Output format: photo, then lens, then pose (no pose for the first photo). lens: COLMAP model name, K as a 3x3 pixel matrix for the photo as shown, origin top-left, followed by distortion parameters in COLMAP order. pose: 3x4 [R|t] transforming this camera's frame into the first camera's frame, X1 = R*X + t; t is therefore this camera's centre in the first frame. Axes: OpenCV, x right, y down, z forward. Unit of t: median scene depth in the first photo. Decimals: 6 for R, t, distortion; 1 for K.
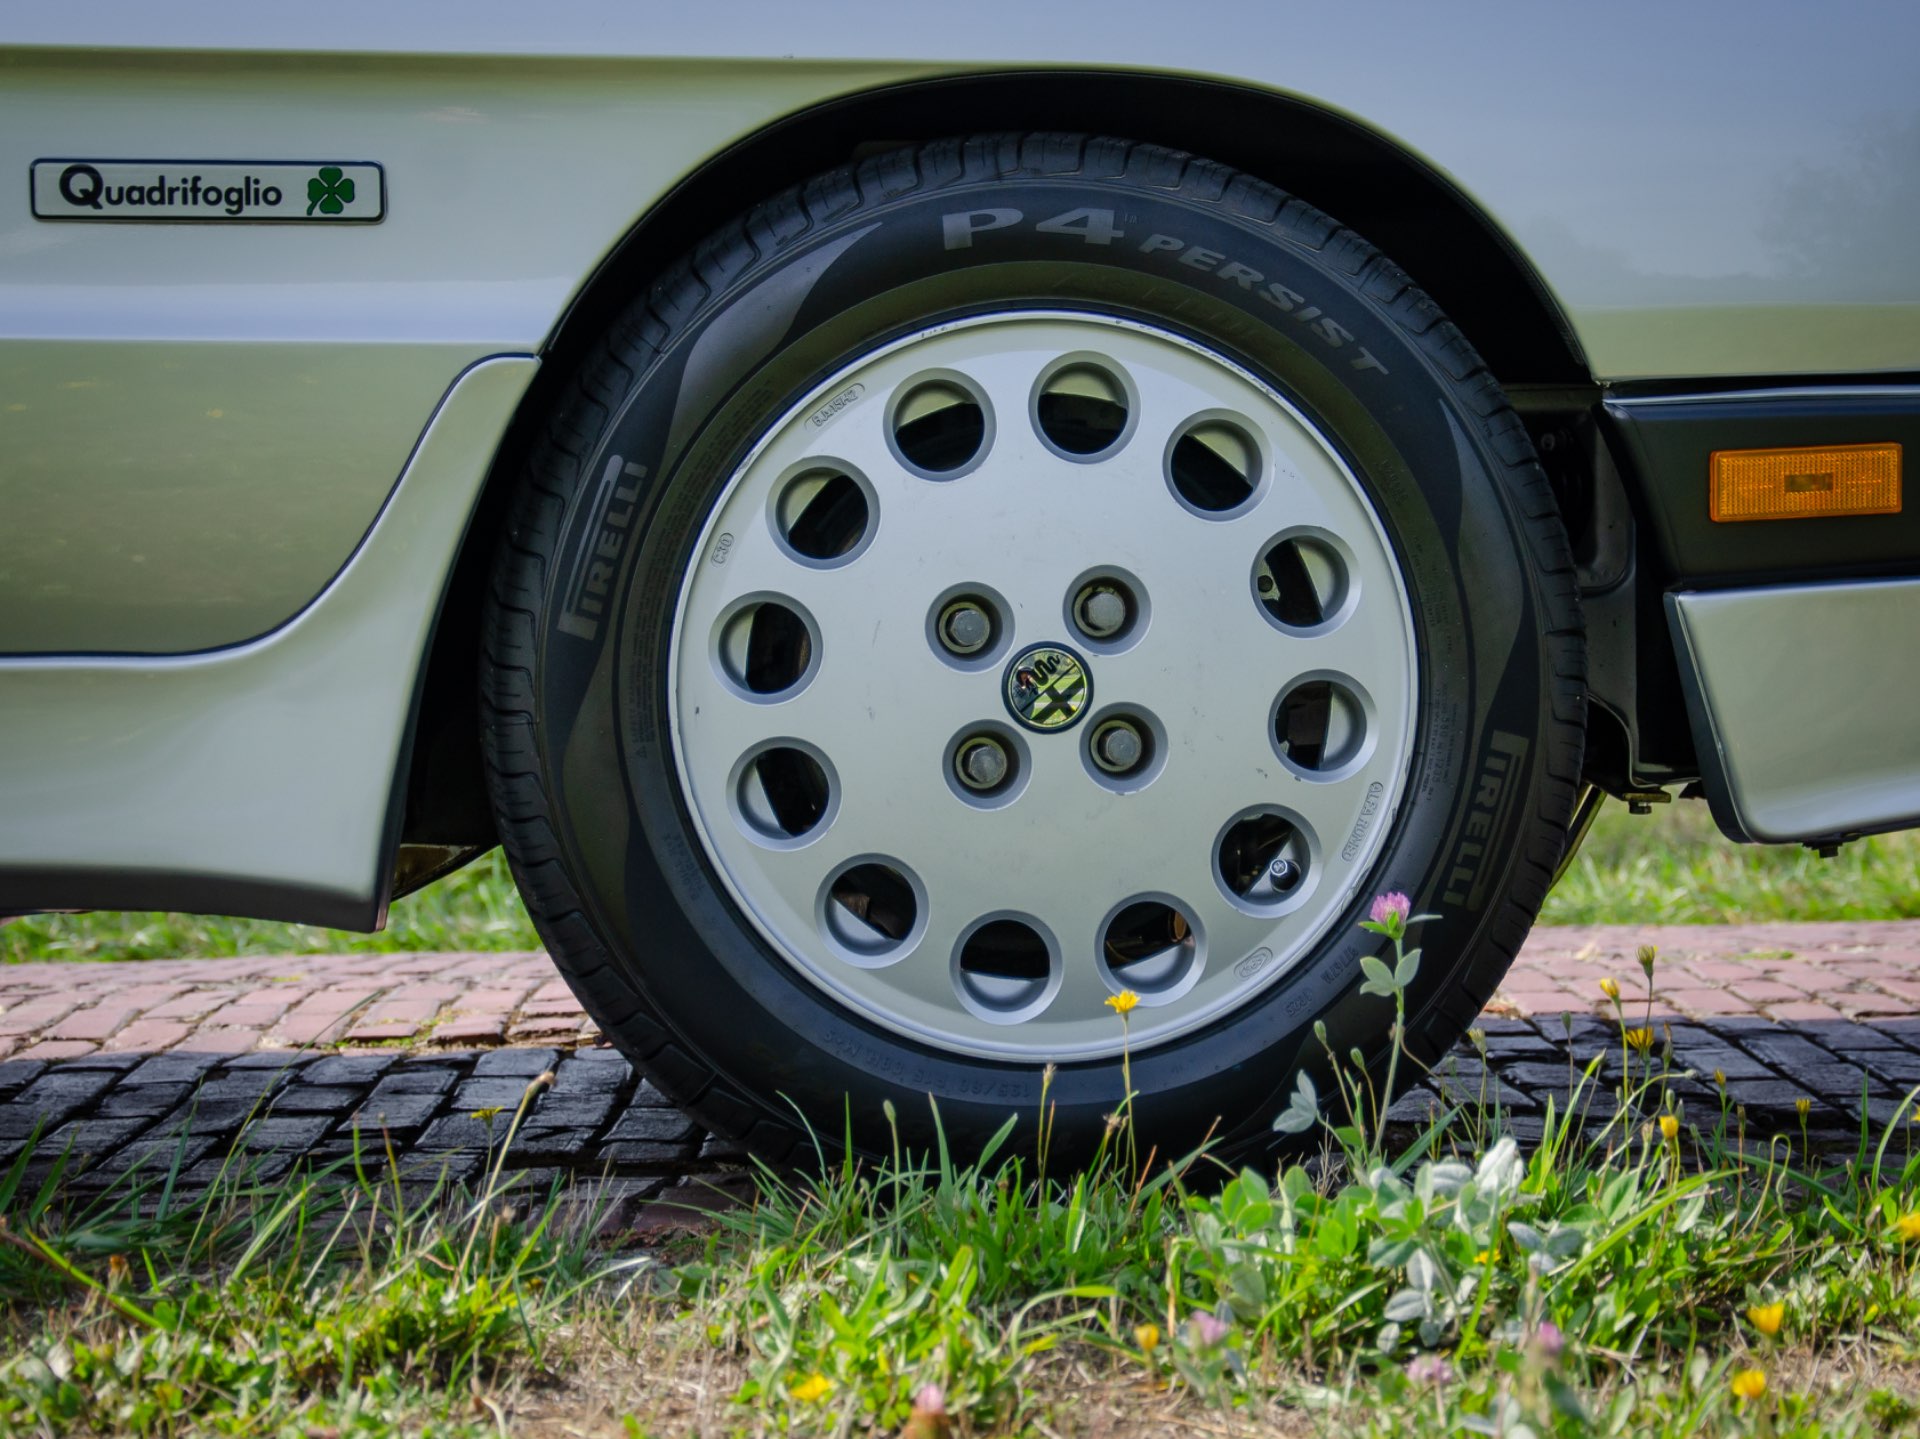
lens RADIAL K [[5324.9, 0, 961.3], [0, 5324.9, 716.4], [0, 0, 1]] dist [0.344083, 0.000000]
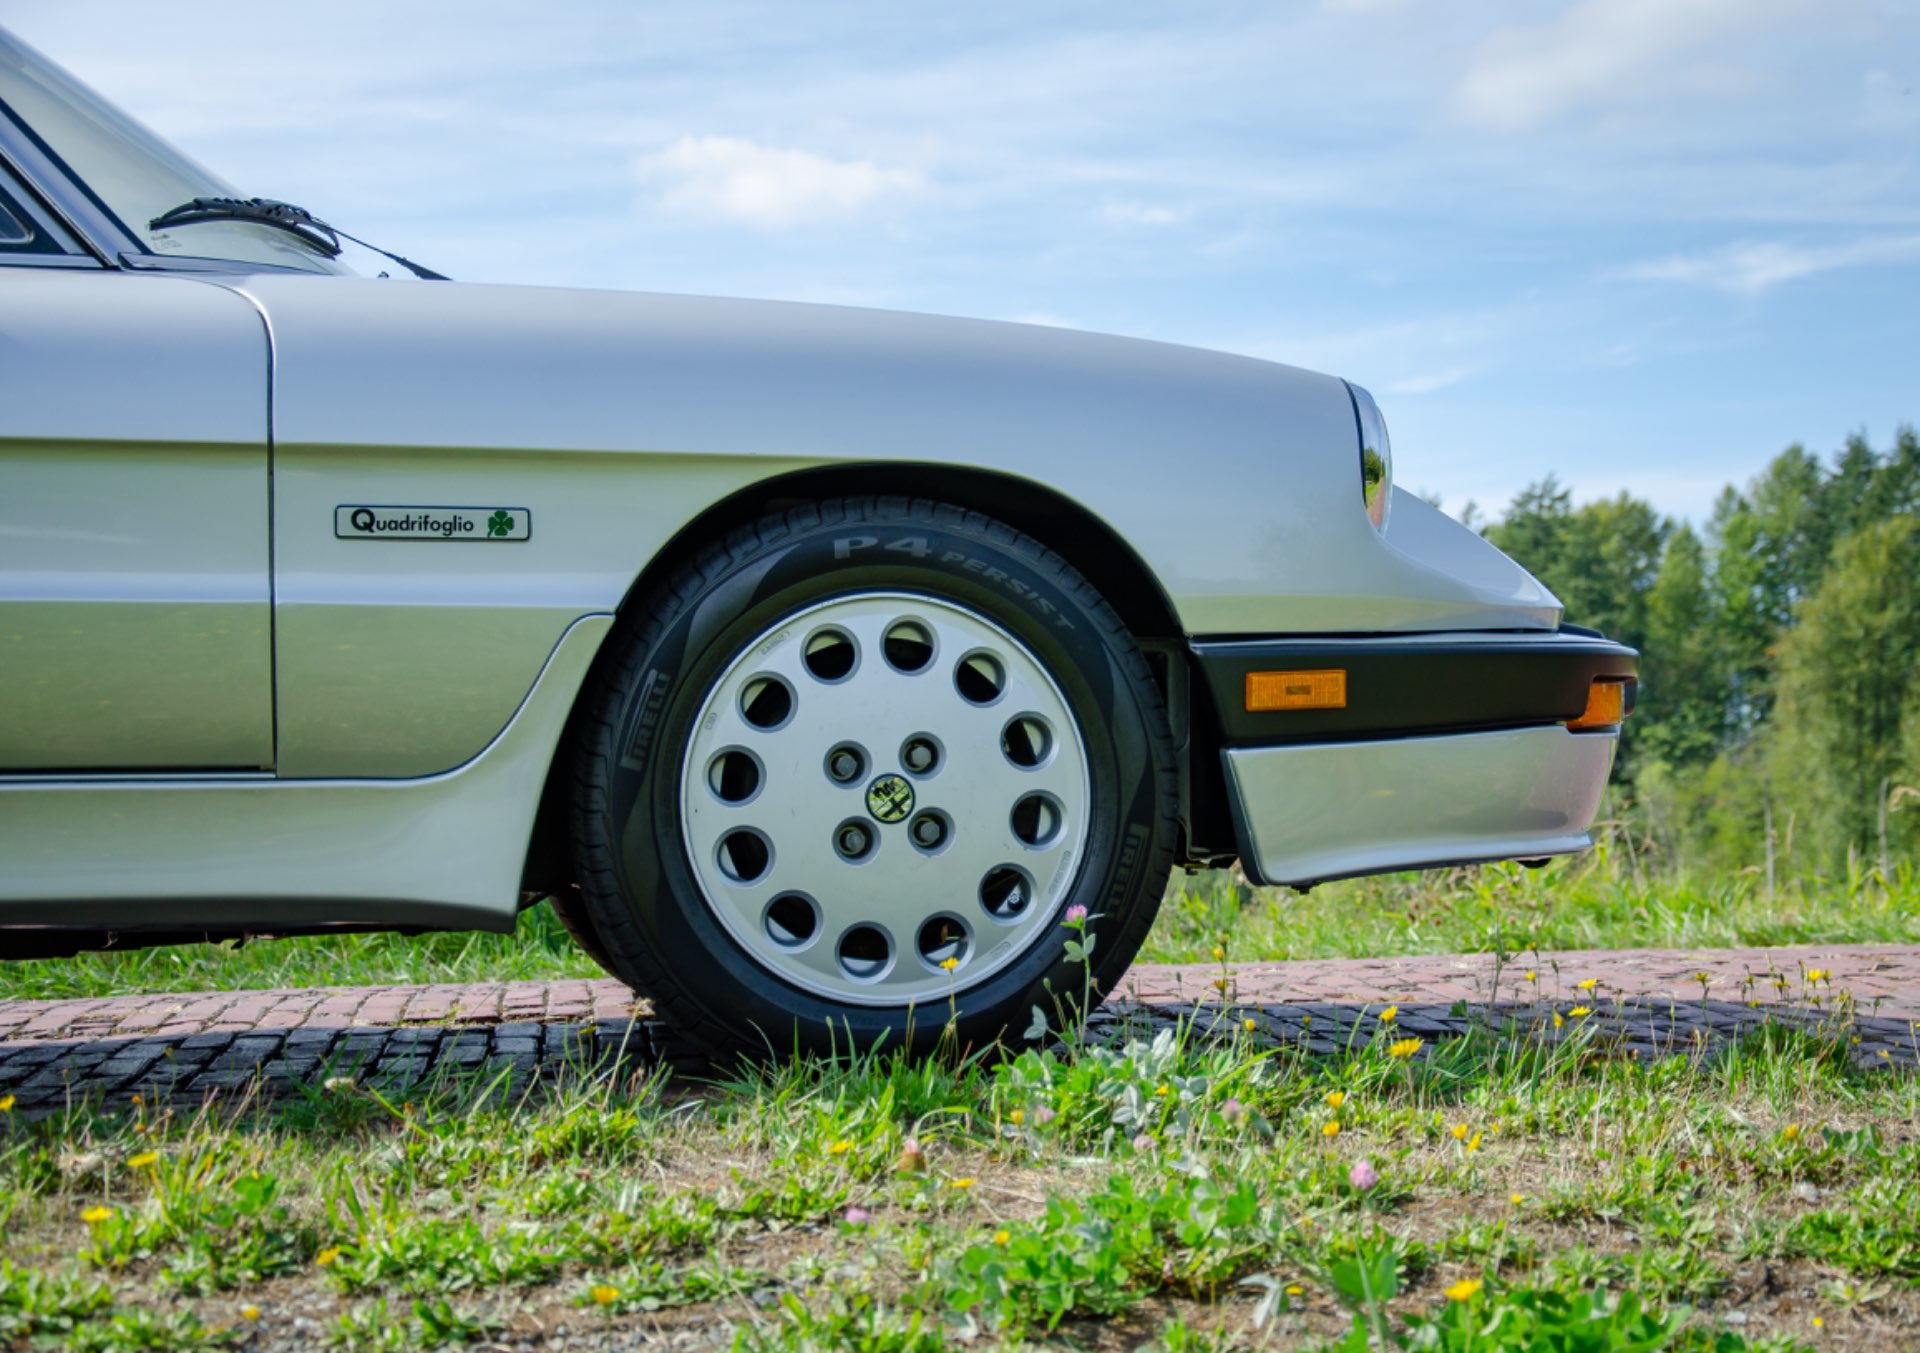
lens RADIAL K [[3484.2, 0, 960.9], [0, 3484.2, 683.4], [0, 0, 1]] dist [0.256285, 0.000000]
pose [[0.994900, 0.007380, 0.100591, -0.079797], [-0.002165, 0.998652, -0.051853, 0.017061], [-0.100838, 0.051371, 0.993576, -0.188276]]
